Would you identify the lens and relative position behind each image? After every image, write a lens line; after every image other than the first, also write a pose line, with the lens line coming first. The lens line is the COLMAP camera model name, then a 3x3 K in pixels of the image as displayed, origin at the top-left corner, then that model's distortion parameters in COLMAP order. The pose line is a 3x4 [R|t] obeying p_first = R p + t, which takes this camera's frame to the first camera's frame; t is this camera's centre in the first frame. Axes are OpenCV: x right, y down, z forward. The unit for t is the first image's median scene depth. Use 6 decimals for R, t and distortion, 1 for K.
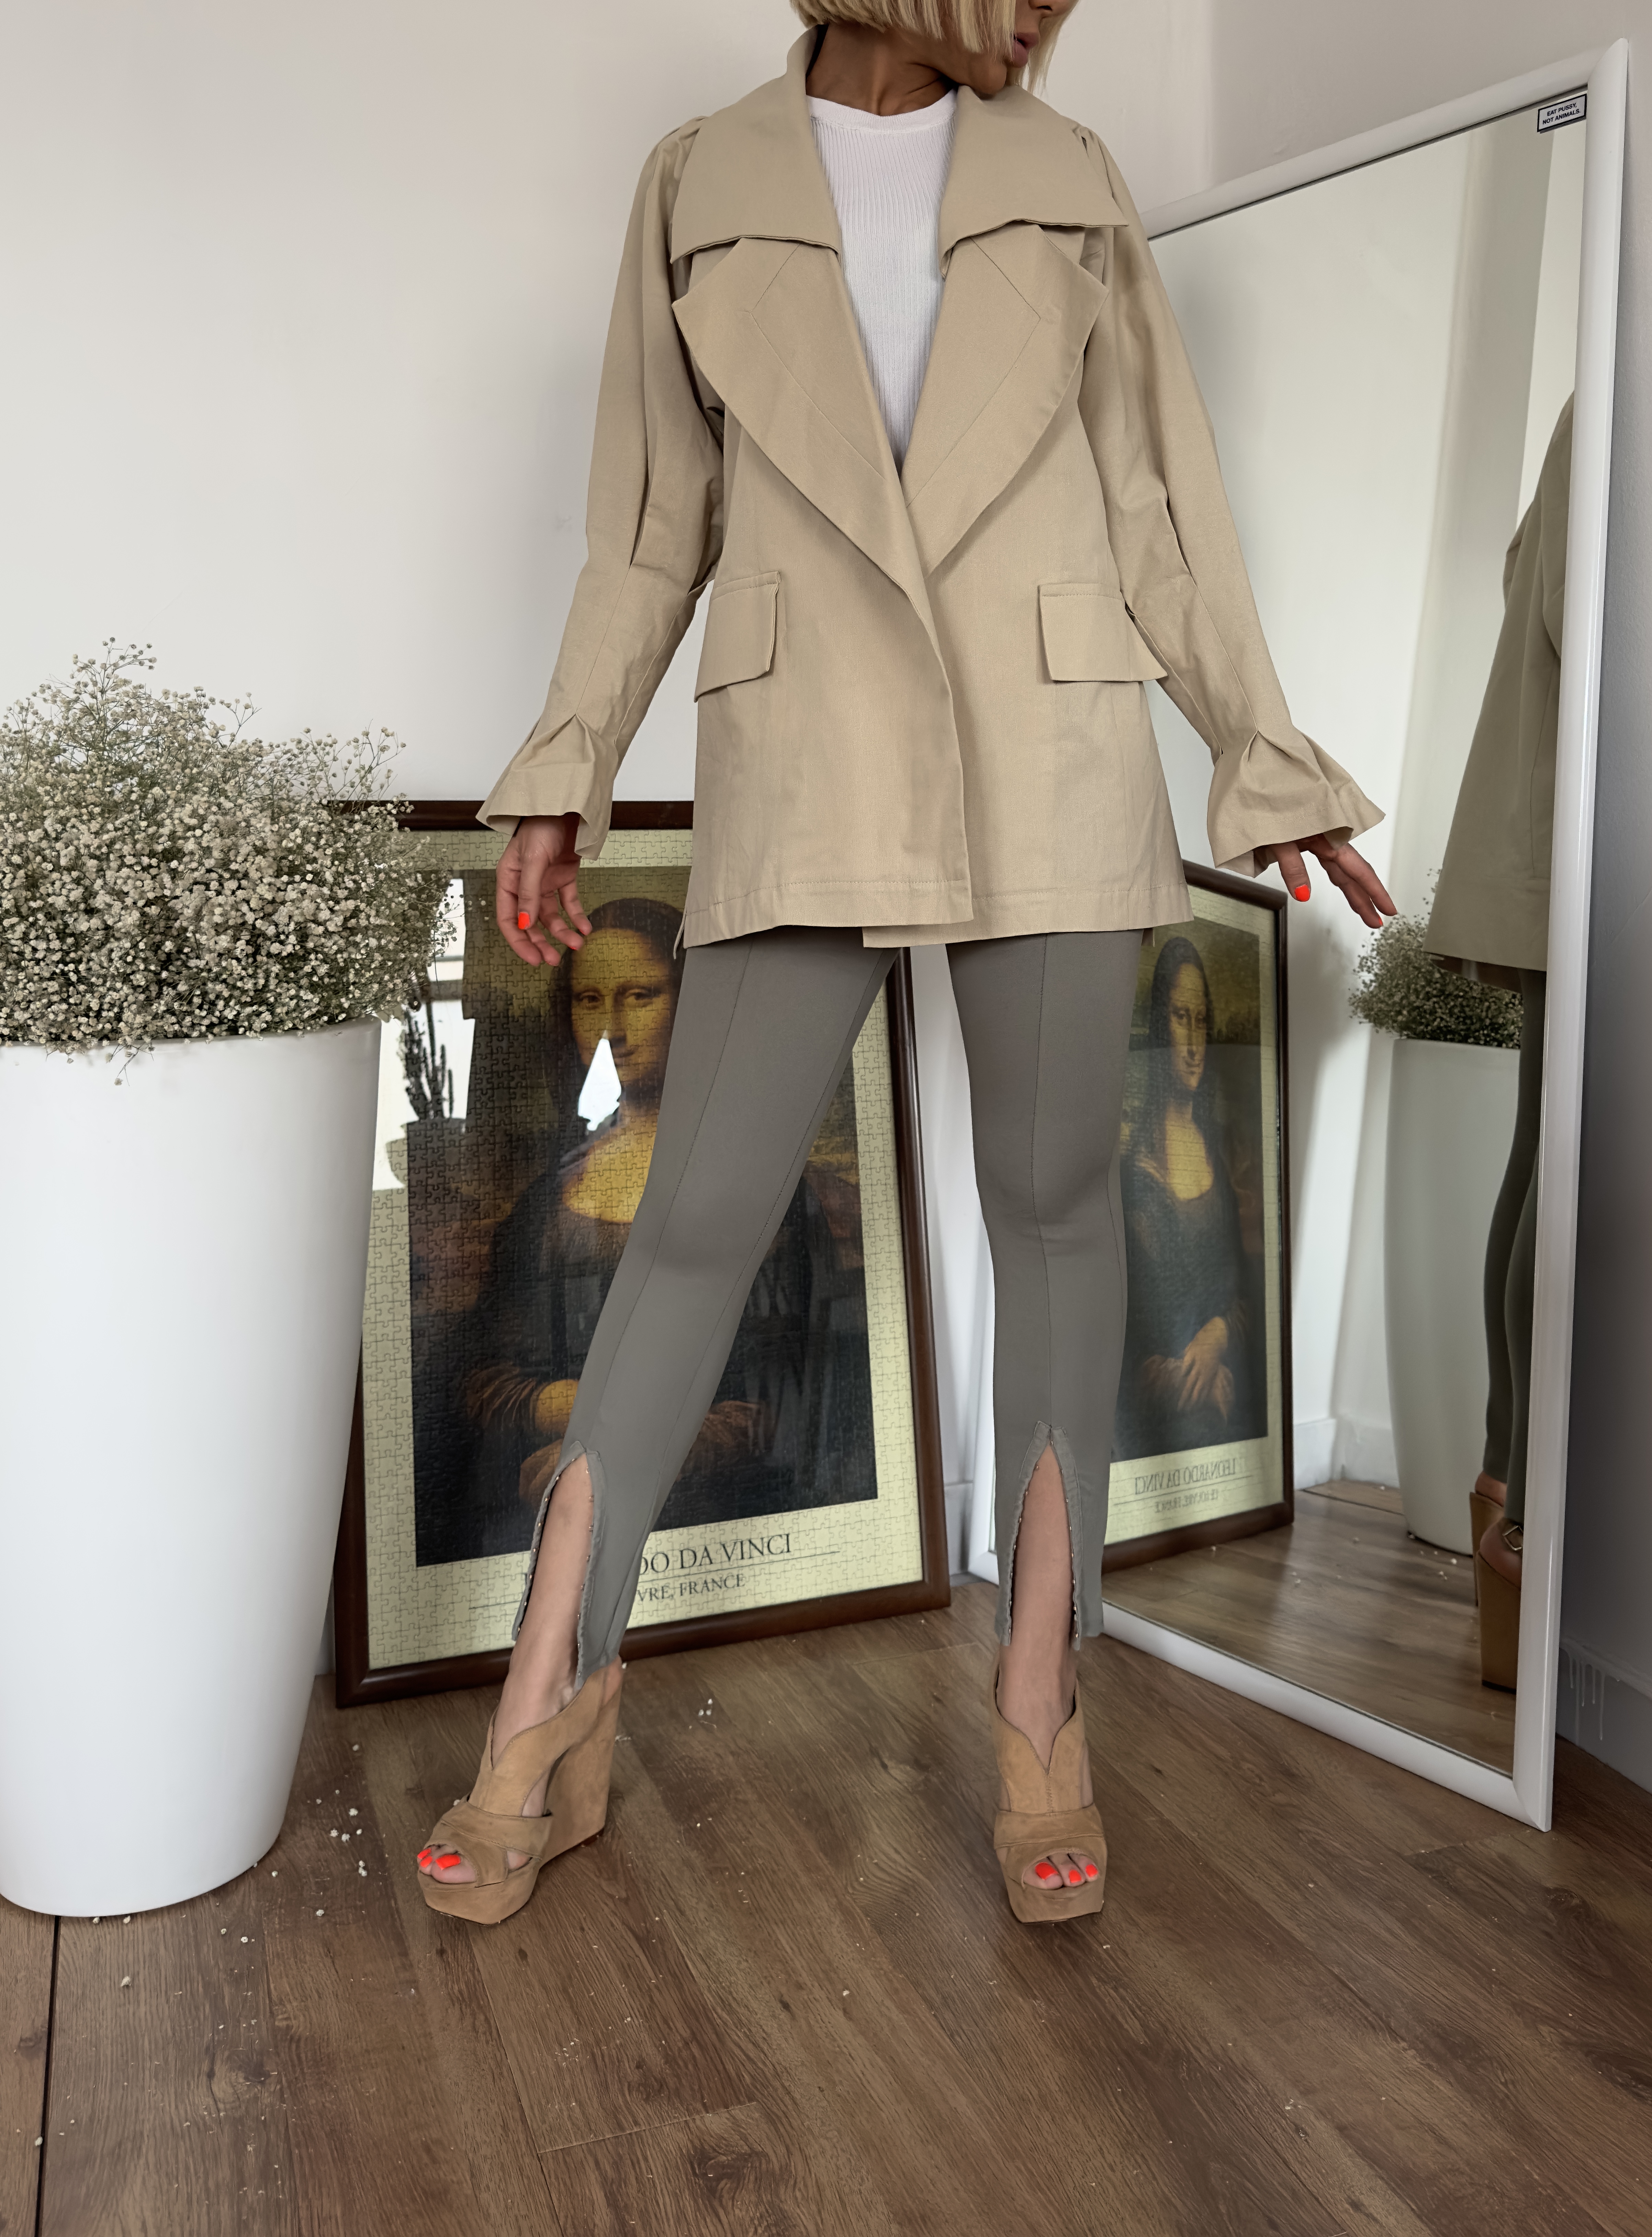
lens RADIAL K [[1844.5, 0, 884.7], [0, 1844.5, 876.3], [0, 0, 1]] dist [0.015863, -0.029453]
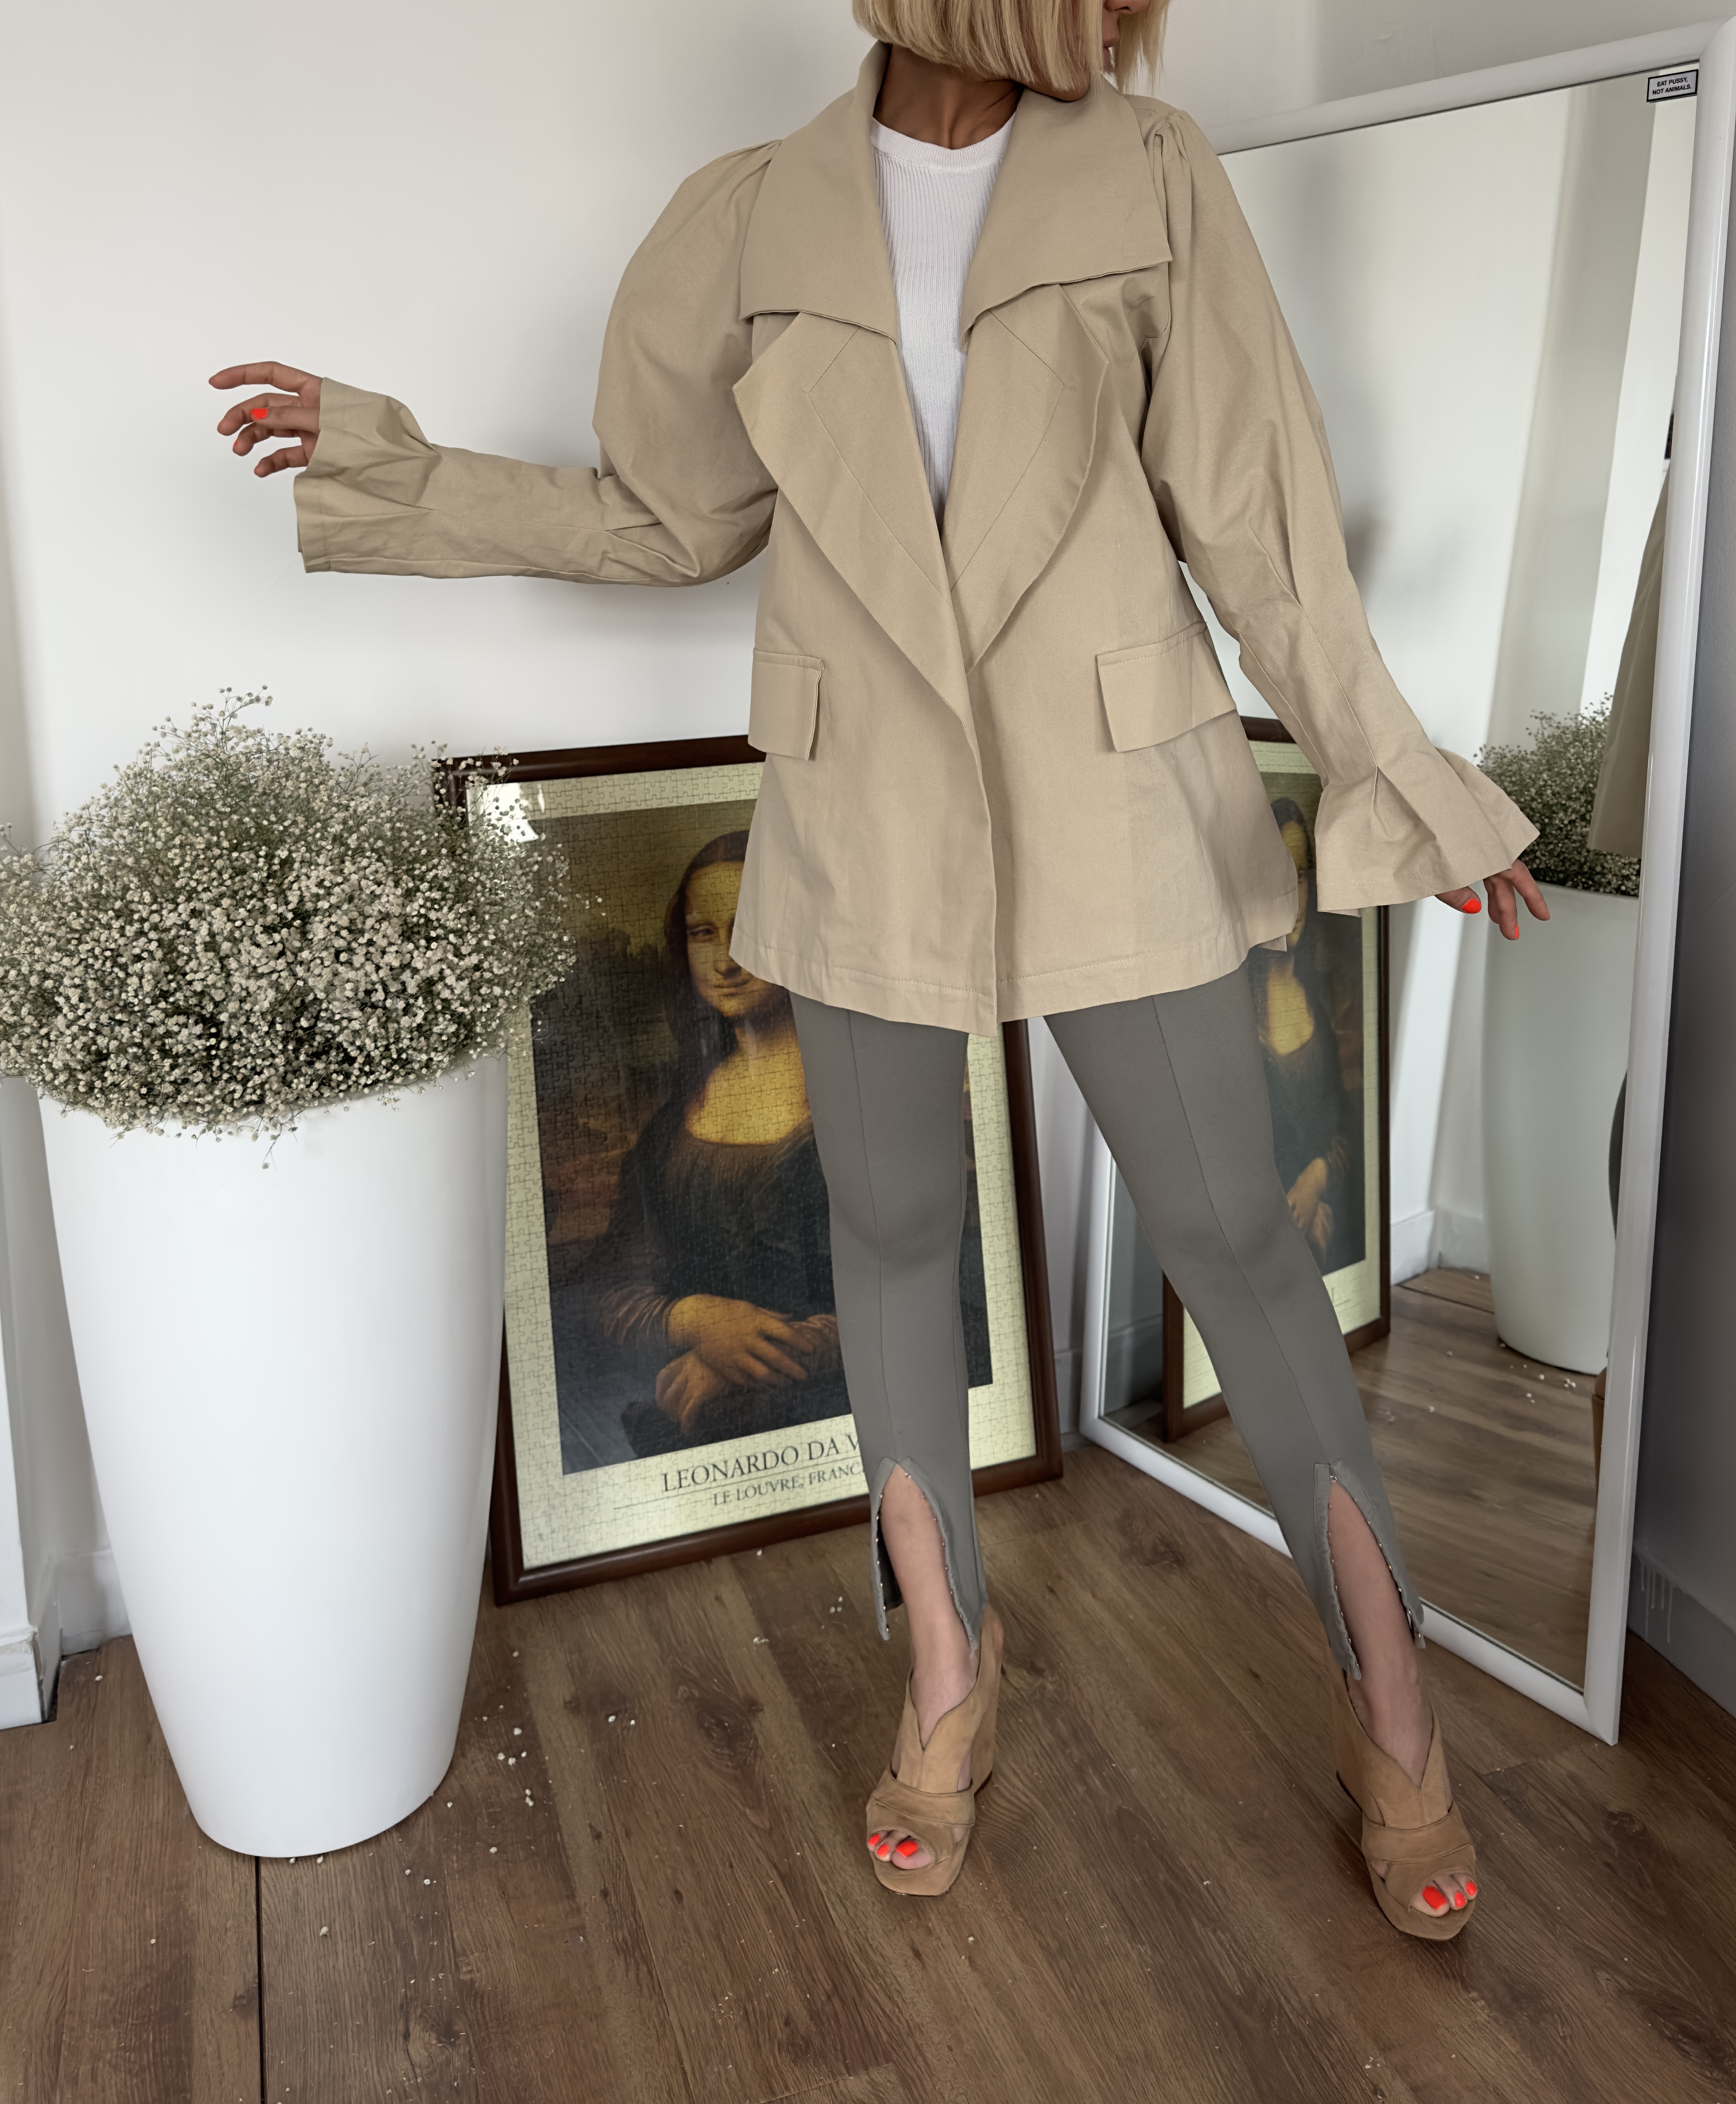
lens RADIAL K [[1838.6, 0, 968.4], [0, 1838.6, 798.7], [0, 0, 1]] dist [0.005948, -0.023172]
pose [[0.999761, -0.016773, -0.013996, 0.003699], [0.018329, 0.992650, 0.119628, -0.175919], [0.011886, -0.119856, 0.992720, -0.009897]]
